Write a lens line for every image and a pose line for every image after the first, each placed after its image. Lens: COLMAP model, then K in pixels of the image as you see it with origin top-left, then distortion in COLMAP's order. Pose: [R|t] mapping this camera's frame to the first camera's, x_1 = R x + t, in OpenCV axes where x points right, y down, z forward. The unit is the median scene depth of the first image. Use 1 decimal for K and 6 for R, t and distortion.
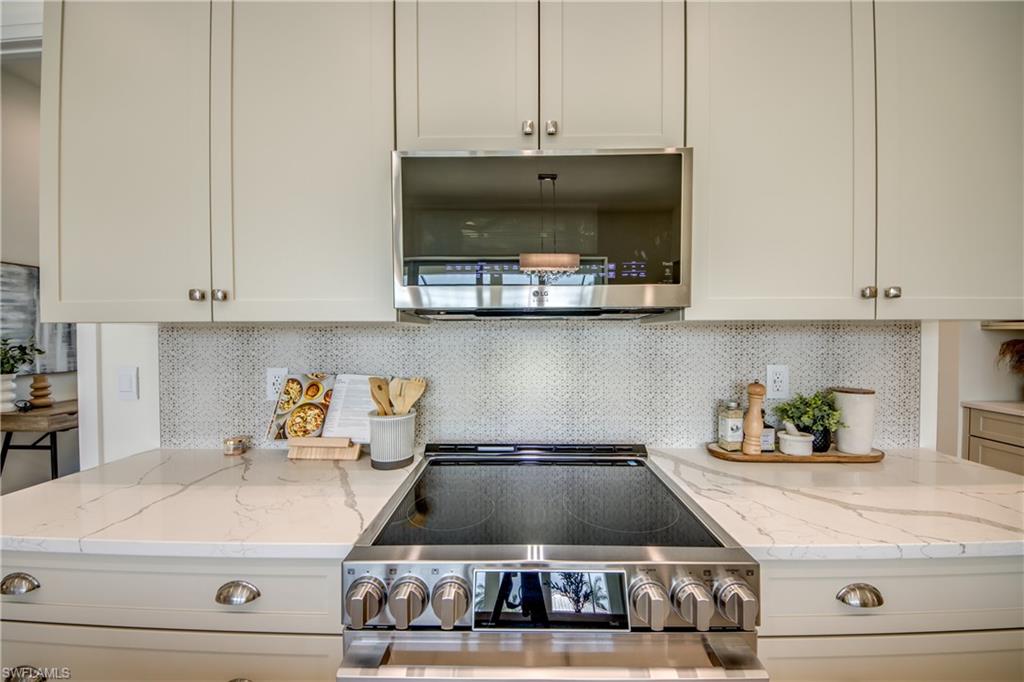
lens RADIAL K [[388.2, 0, 512.0], [0, 388.2, 341.0], [0, 0, 1]] dist [0.028799, -0.022368]
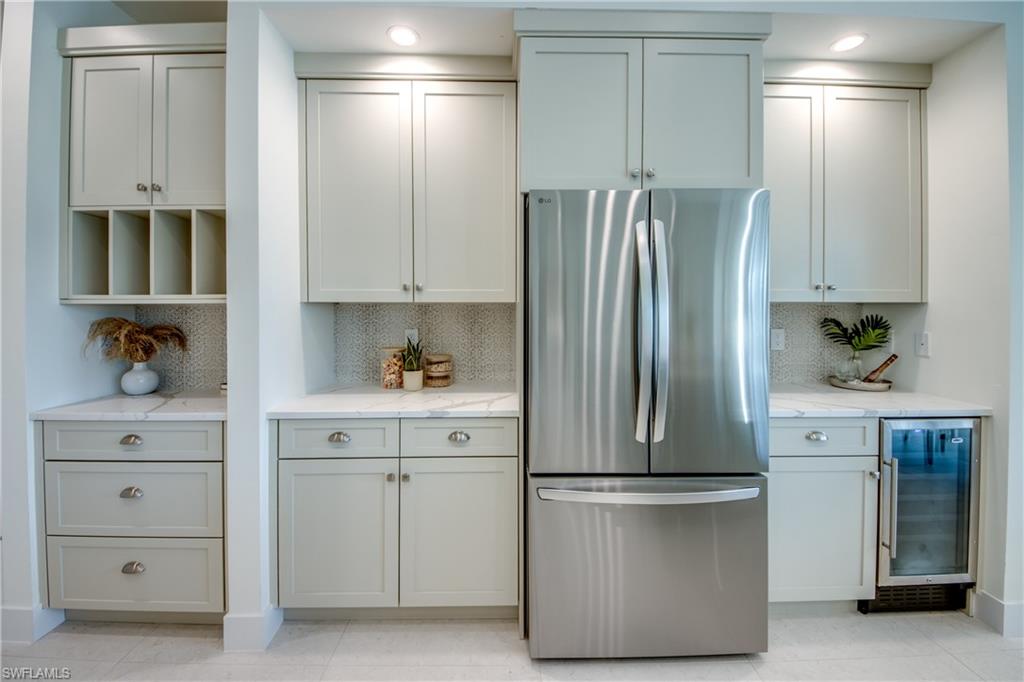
lens RADIAL K [[431.7, 0, 514.4], [0, 431.7, 326.5], [0, 0, 1]] dist [0.001998, -0.000522]
pose [[-0.039580, -0.029246, 0.998788, 0.641339], [0.019993, 0.999348, 0.030054, 0.006957], [-0.999016, 0.021158, -0.038969, 0.310896]]
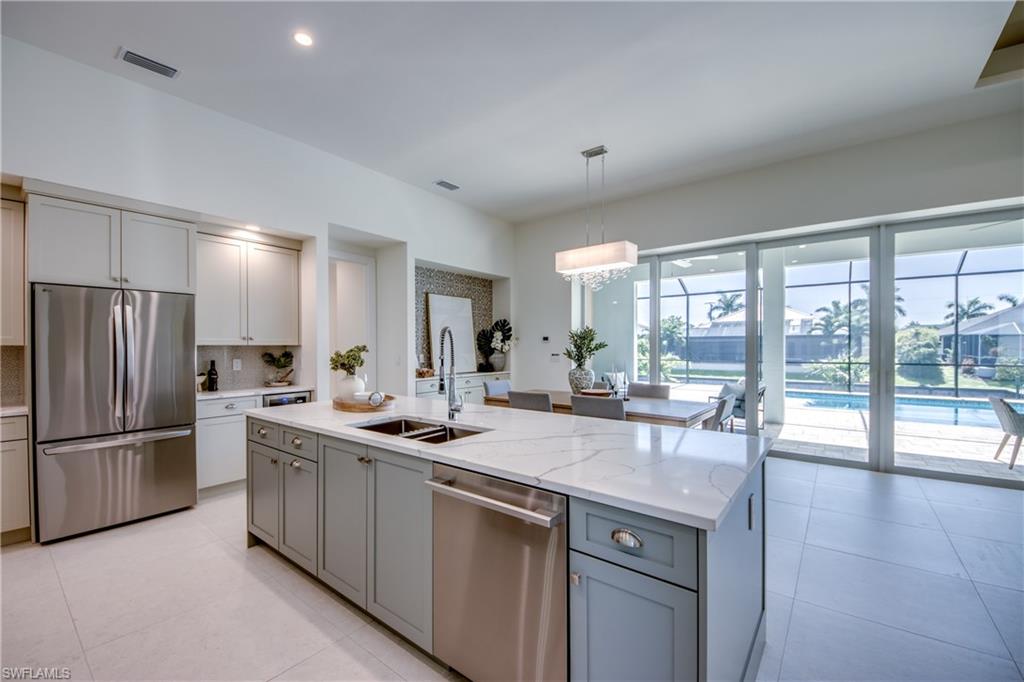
lens RADIAL K [[407.5, 0, 508.5], [0, 407.5, 347.1], [0, 0, 1]] dist [0.029477, -0.020650]
pose [[-0.802620, 0.005365, 0.596467, -1.192158], [0.018104, 0.999718, 0.015370, -0.008708], [-0.596216, 0.023134, -0.802490, 0.444613]]
